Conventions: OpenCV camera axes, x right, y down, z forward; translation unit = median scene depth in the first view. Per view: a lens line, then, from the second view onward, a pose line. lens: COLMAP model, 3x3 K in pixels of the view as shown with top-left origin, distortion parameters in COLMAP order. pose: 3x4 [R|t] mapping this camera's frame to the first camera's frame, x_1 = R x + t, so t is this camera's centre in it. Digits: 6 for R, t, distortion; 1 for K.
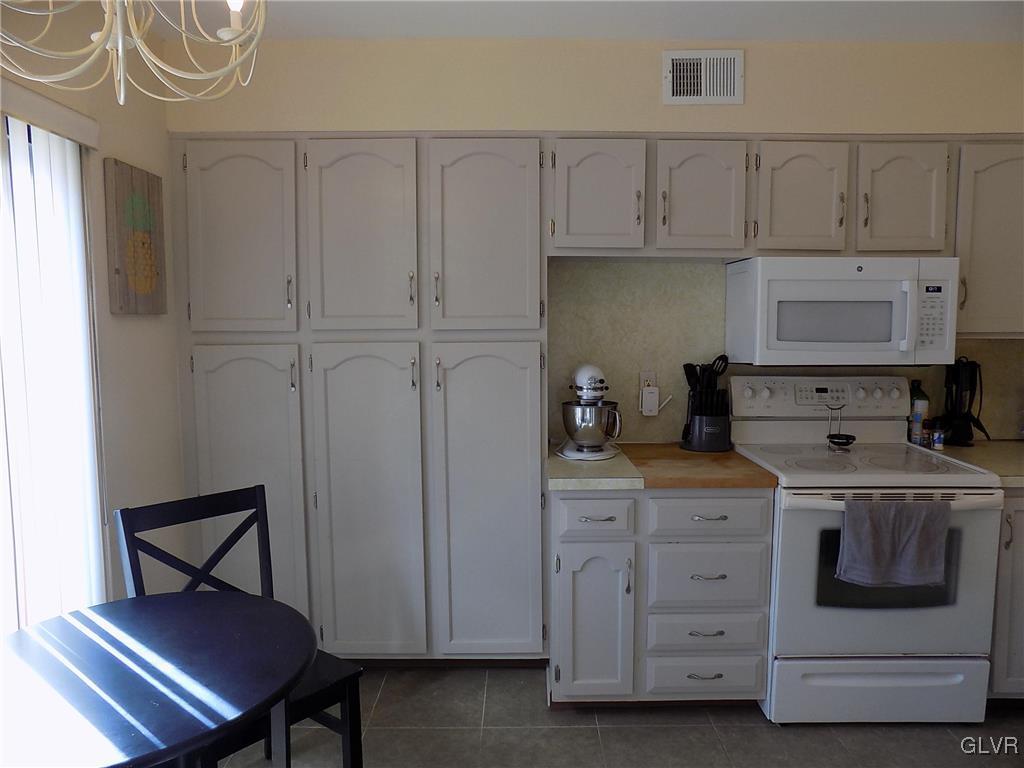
lens RADIAL K [[669.7, 0, 512.5], [0, 669.7, 373.3], [0, 0, 1]] dist [-0.094144, 0.069421]
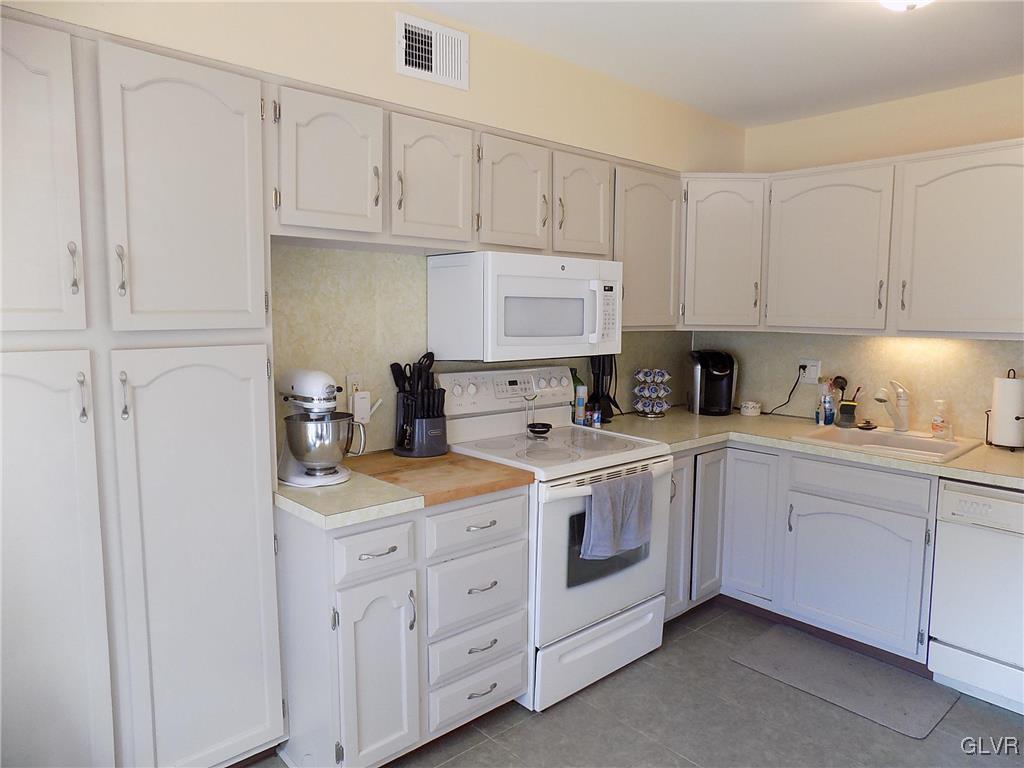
lens RADIAL K [[681.6, 0, 524.6], [0, 681.6, 373.3], [0, 0, 1]] dist [-0.086621, 0.074525]
pose [[0.736110, -0.054376, 0.674674, -0.269500], [0.046852, 0.998470, 0.029355, -0.022159], [-0.675238, 0.010001, 0.737532, 0.217534]]
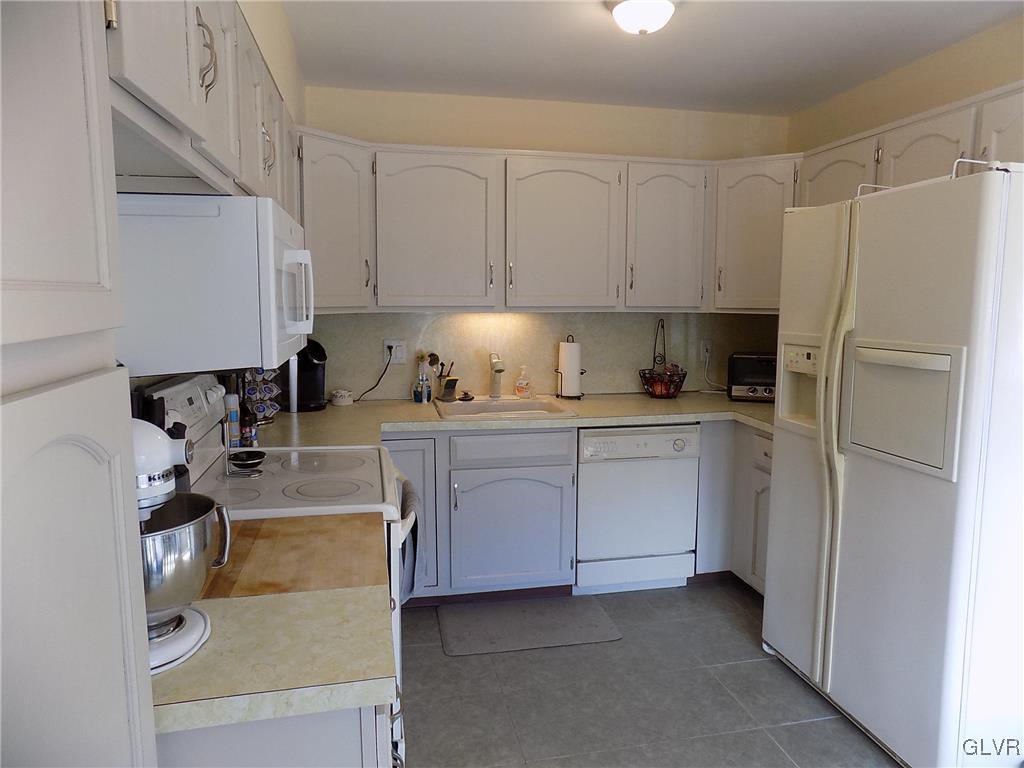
lens RADIAL K [[681.6, 0, 524.6], [0, 681.6, 373.3], [0, 0, 1]] dist [-0.086621, 0.074525]
pose [[-0.208593, -0.105803, 0.972263, -0.308036], [0.079913, 0.988963, 0.124765, -0.067349], [-0.974732, 0.103721, -0.197836, 0.883828]]
